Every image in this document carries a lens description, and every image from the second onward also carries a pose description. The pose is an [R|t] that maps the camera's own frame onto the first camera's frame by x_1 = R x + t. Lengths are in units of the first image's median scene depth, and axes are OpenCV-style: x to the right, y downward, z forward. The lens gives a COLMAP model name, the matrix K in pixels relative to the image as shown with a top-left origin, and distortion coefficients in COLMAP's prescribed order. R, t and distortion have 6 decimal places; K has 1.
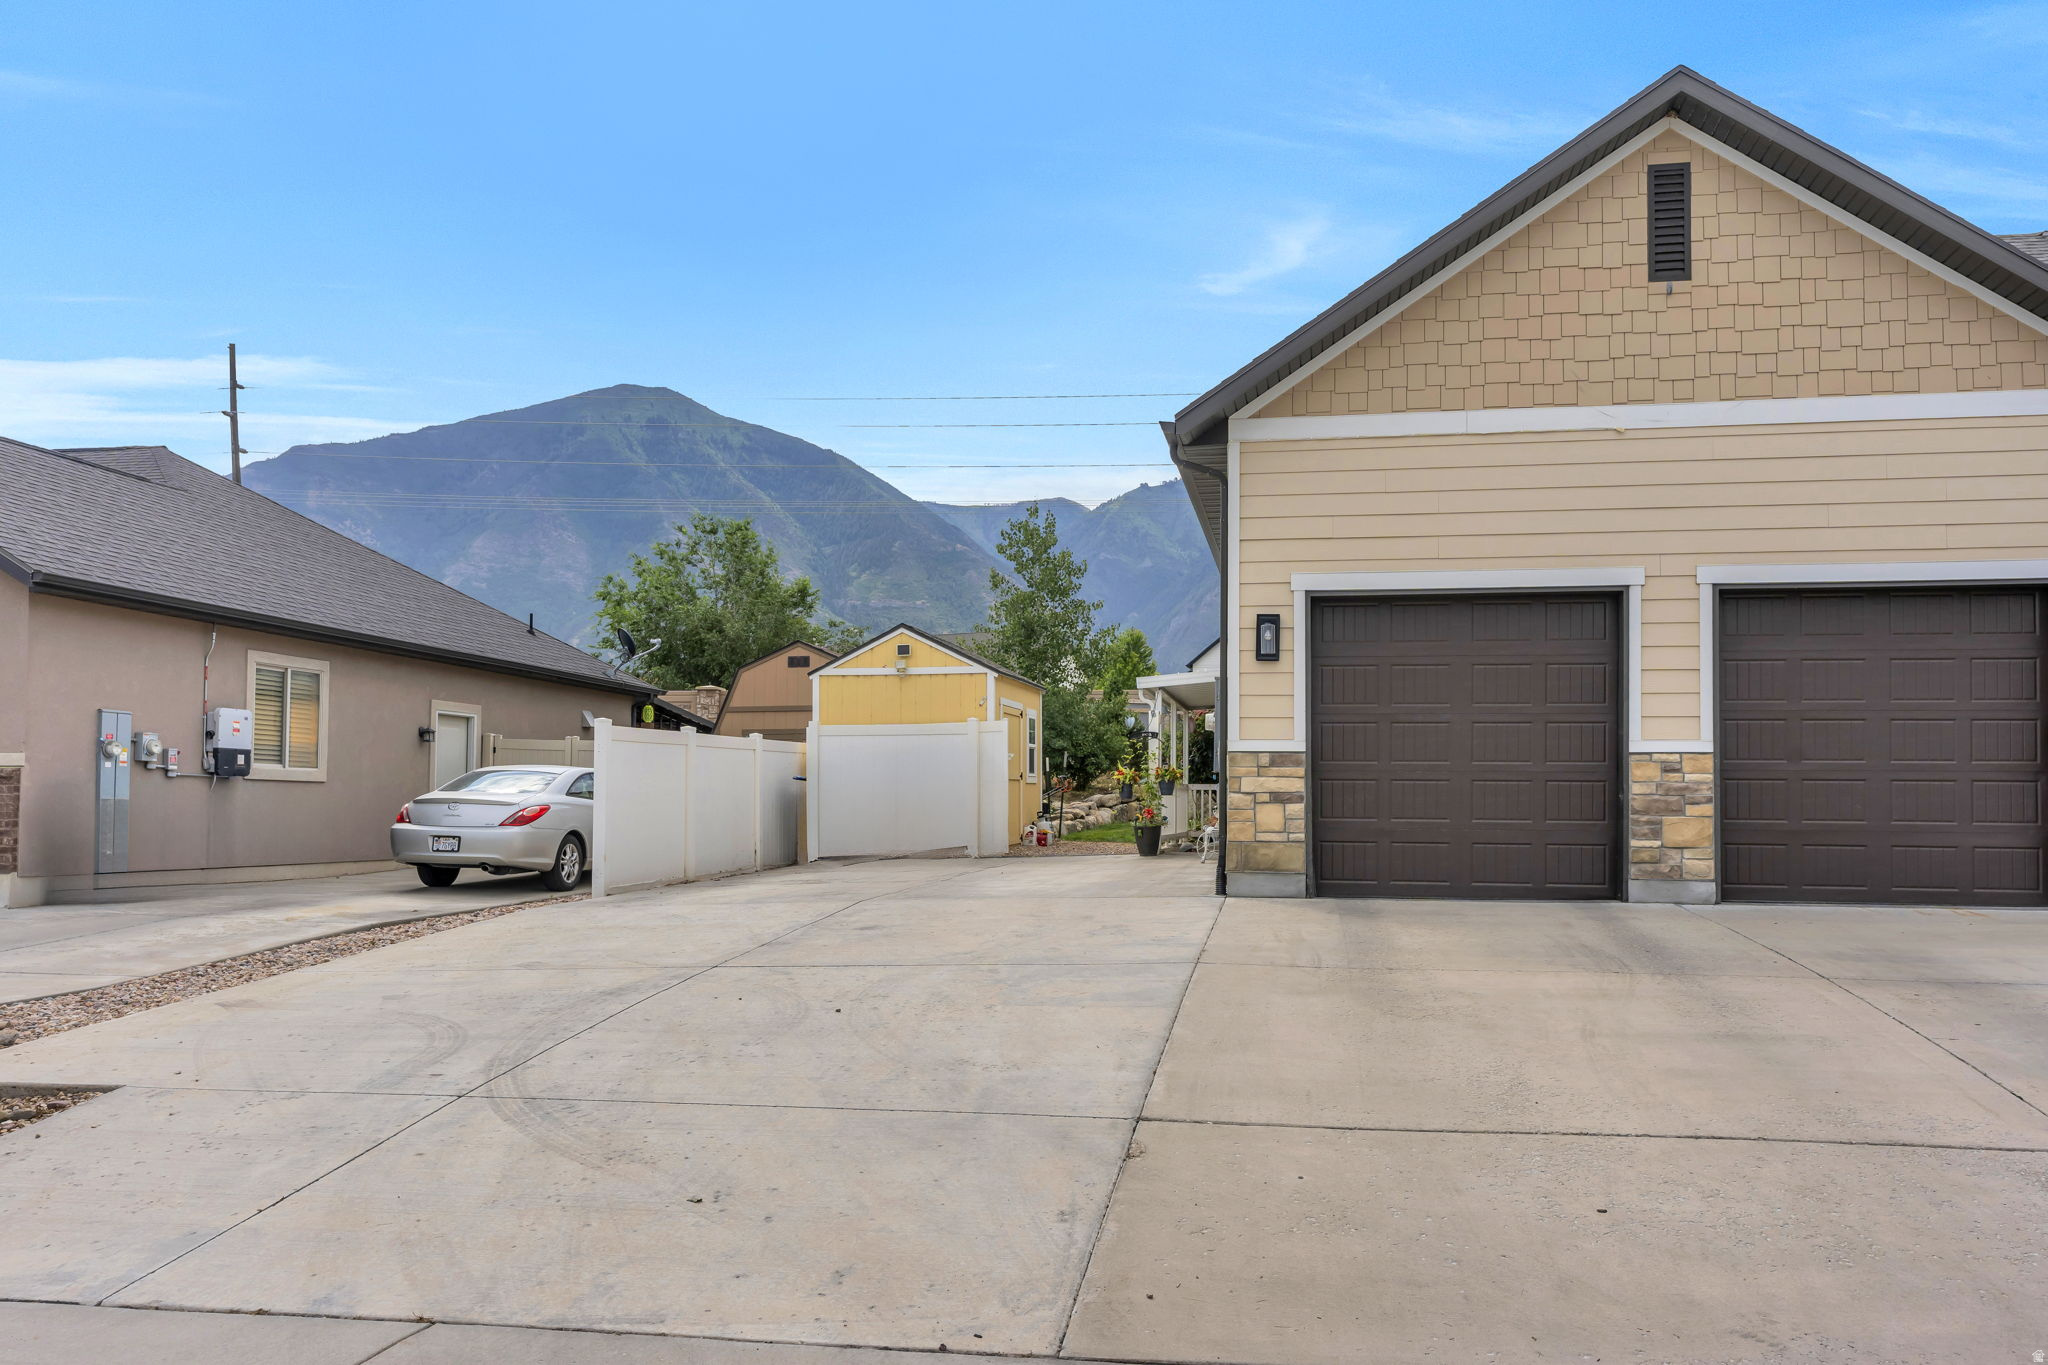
lens RADIAL K [[1555.0, 0, 1029.8], [0, 1555.0, 776.8], [0, 0, 1]] dist [-0.002283, 0.001156]
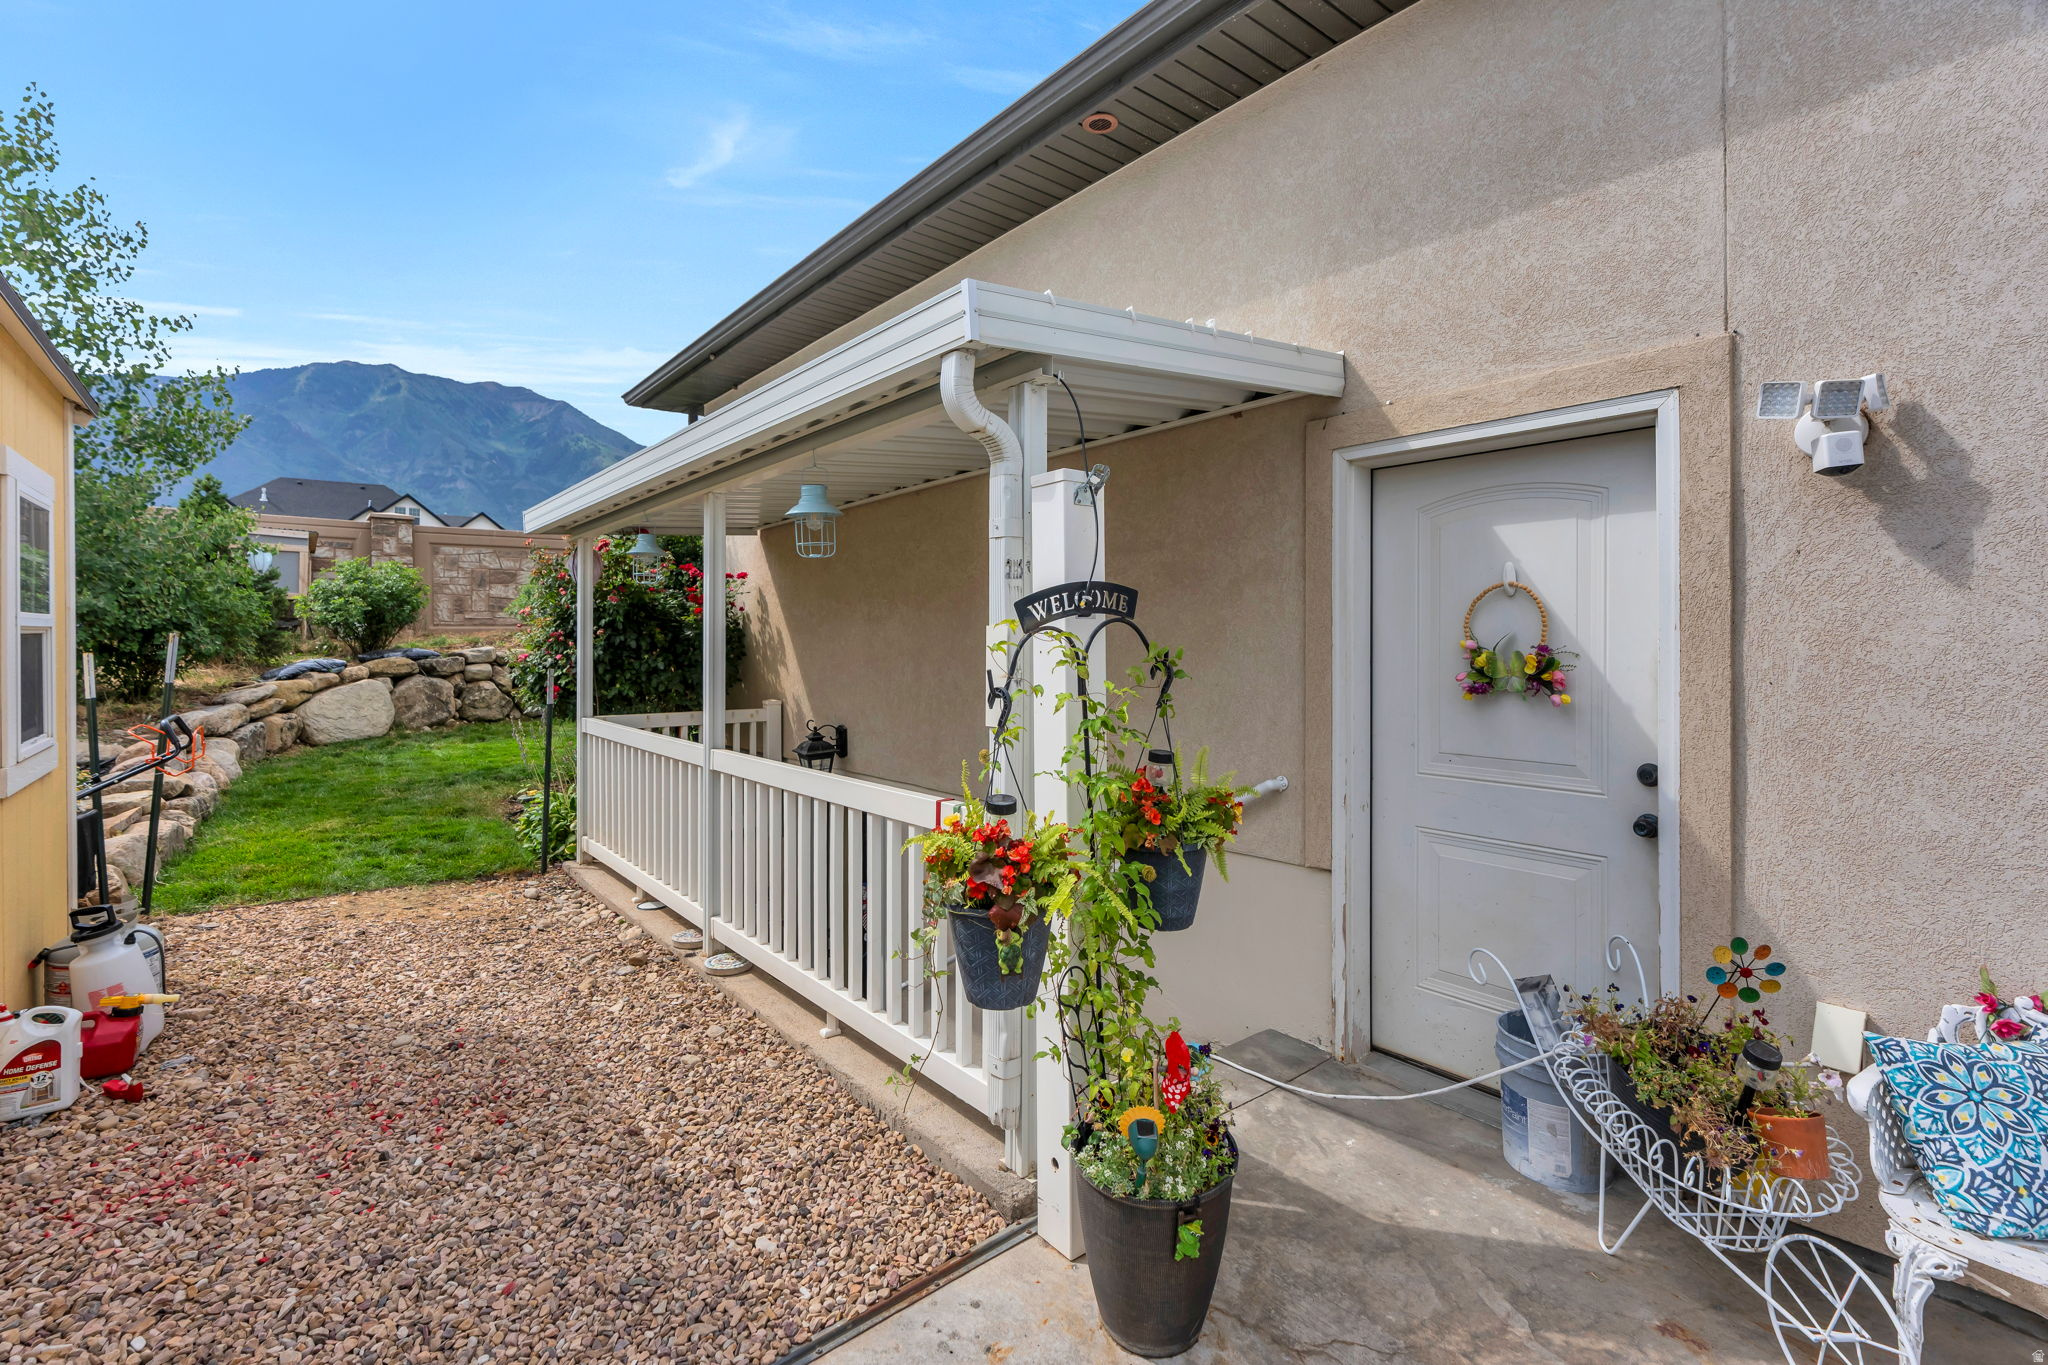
lens RADIAL K [[923.3, 0, 1025.8], [0, 923.3, 624.7], [0, 0, 1]] dist [-0.000473, 0.001443]
pose [[0.648183, 0.000884, 0.761484, -0.005556], [-0.003298, 0.999993, 0.001646, -0.015348], [-0.761477, -0.003579, 0.648181, 0.610297]]
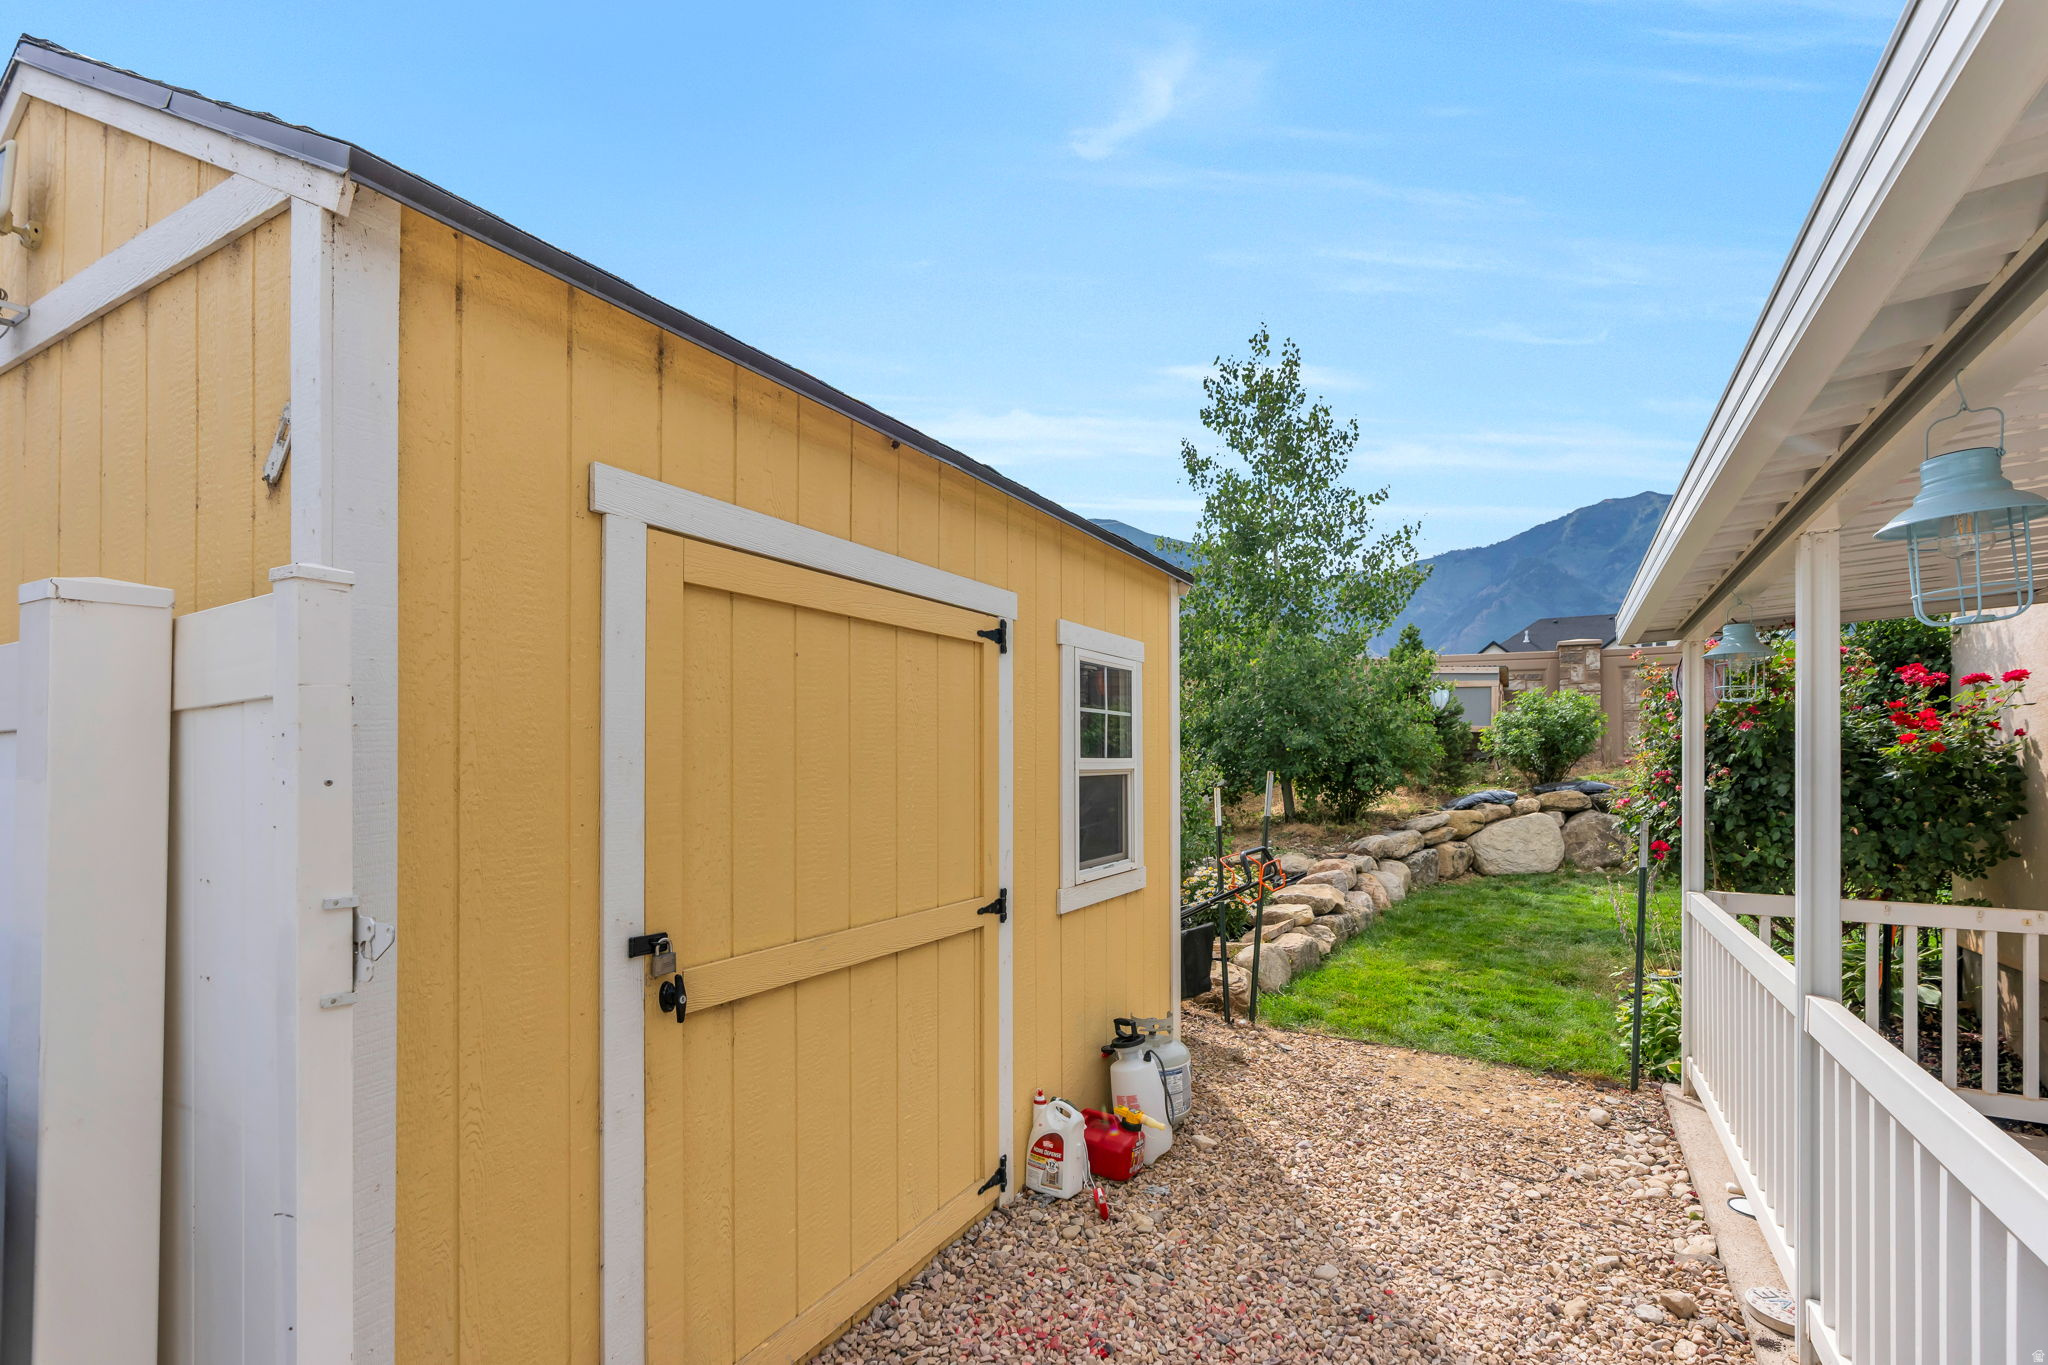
lens RADIAL K [[923.3, 0, 1064.4], [0, 923.3, 756.2], [0, 0, 1]] dist [-0.000473, 0.001443]
pose [[0.949505, -0.006711, -0.313680, 0.040456], [0.008642, 0.999951, 0.004765, -0.017196], [0.313633, -0.007235, 0.949517, 0.648645]]
